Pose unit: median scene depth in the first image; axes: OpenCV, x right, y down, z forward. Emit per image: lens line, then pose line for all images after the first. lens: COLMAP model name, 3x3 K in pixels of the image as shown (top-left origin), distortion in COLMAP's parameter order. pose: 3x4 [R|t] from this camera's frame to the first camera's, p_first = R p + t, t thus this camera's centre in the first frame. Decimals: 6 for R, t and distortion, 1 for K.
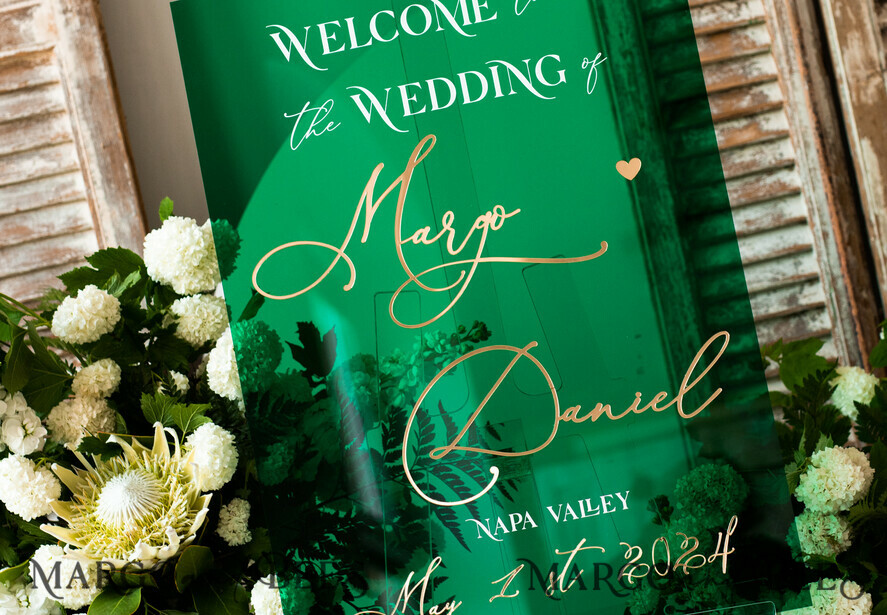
lens RADIAL K [[2684.8, 0, 484.2], [0, 2684.8, 251.4], [0, 0, 1]] dist [-0.019948, 0.288273]
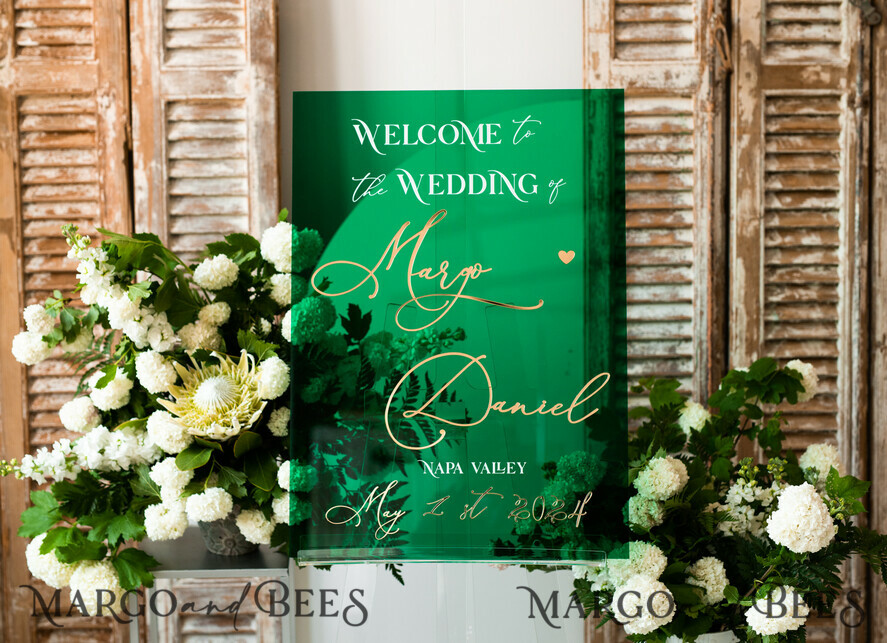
lens RADIAL K [[1556.9, 0, 412.2], [0, 1556.9, 299.8], [0, 0, 1]] dist [-0.012632, 0.093958]
pose [[0.975167, 0.206946, -0.078885, 0.039074], [-0.203526, 0.977830, 0.049257, -0.028923], [0.087330, -0.031978, 0.995666, 0.099907]]
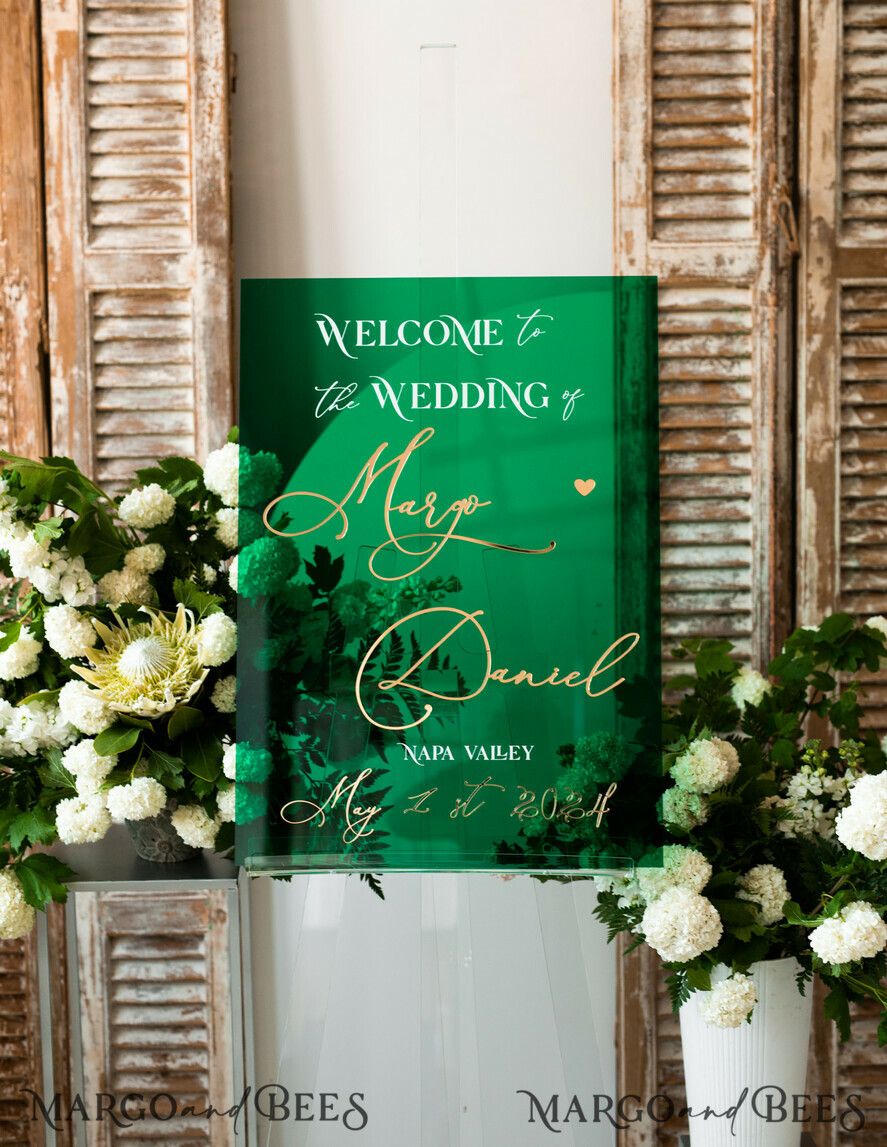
lens RADIAL K [[1911.8, 0, 440.4], [0, 1911.8, 531.2], [0, 0, 1]] dist [-0.015290, 0.060769]
pose [[0.975523, 0.206754, -0.074888, 0.054015], [-0.203985, 0.978030, 0.042990, -0.031095], [0.082131, -0.026662, 0.996265, 0.122709]]
